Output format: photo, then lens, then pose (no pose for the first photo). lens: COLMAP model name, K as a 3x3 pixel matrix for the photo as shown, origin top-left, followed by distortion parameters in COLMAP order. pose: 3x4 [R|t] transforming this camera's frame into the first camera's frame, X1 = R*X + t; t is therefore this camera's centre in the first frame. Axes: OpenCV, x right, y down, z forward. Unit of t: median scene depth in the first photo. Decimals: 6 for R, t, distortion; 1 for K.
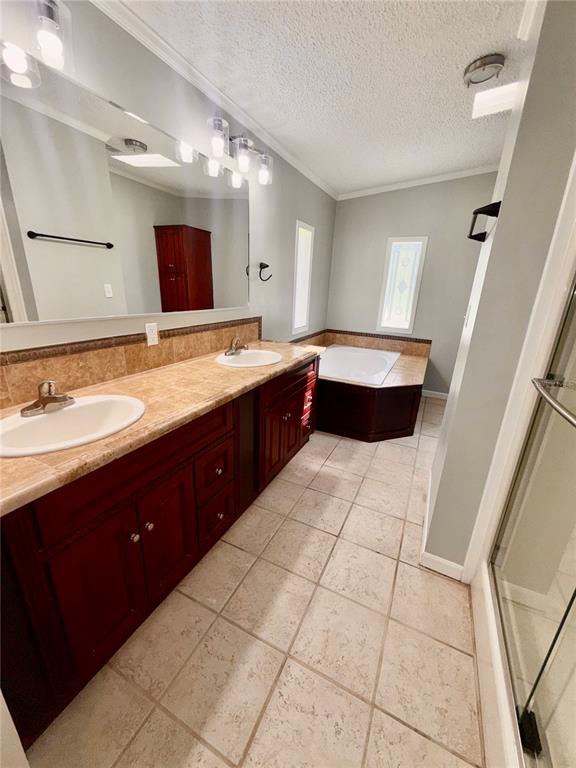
lens RADIAL K [[306.1, 0, 286.9], [0, 306.1, 382.0], [0, 0, 1]] dist [-0.000972, 0.000428]
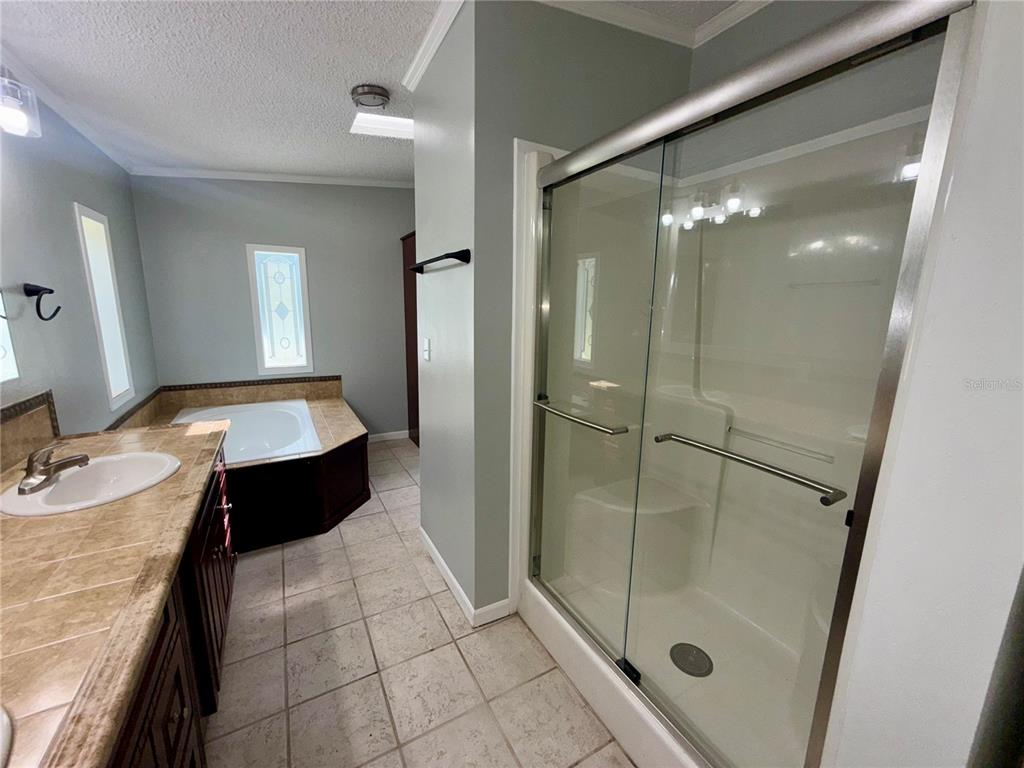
lens RADIAL K [[408.2, 0, 509.6], [0, 408.2, 385.0], [0, 0, 1]] dist [-0.000972, 0.000428]
pose [[0.569366, -0.187588, 0.800395, -0.208229], [0.259479, 0.964855, 0.041551, -0.068984], [-0.780059, 0.184028, 0.598031, 0.050900]]
